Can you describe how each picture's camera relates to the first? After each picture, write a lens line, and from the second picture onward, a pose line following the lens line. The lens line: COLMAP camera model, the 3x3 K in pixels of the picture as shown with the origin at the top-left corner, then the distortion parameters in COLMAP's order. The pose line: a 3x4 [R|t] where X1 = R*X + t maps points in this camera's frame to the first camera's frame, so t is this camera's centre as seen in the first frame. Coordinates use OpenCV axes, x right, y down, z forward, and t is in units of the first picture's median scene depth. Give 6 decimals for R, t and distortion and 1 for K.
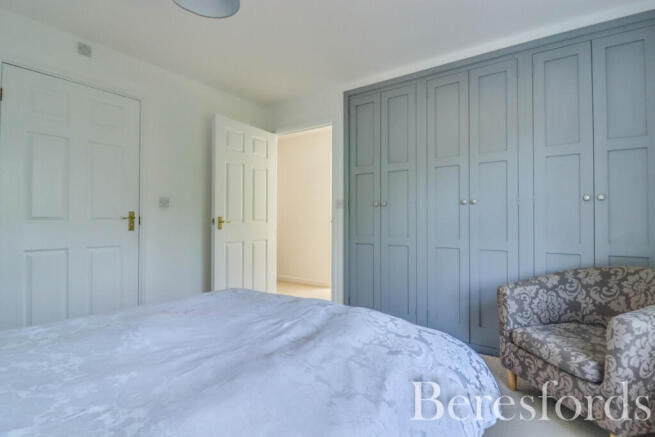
lens RADIAL K [[320.6, 0, 330.1], [0, 320.6, 216.6], [0, 0, 1]] dist [-0.005178, -0.001689]
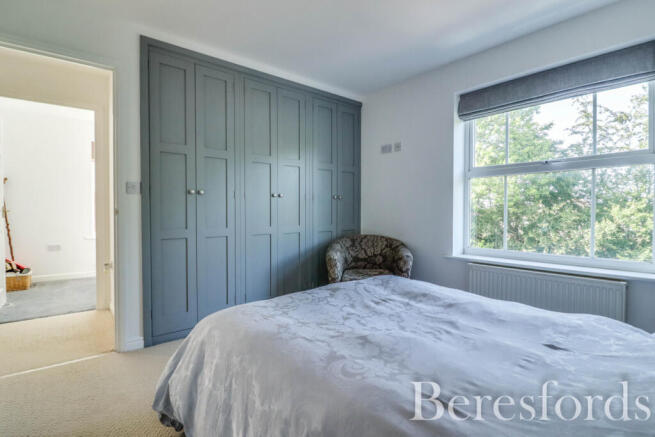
lens RADIAL K [[320.6, 0, 330.1], [0, 320.6, 216.6], [0, 0, 1]] dist [-0.005178, -0.001689]
pose [[0.265268, -0.017096, 0.964023, -0.560836], [-0.015765, 0.999632, 0.022065, 0.004103], [-0.964046, -0.021051, 0.264901, 0.378953]]
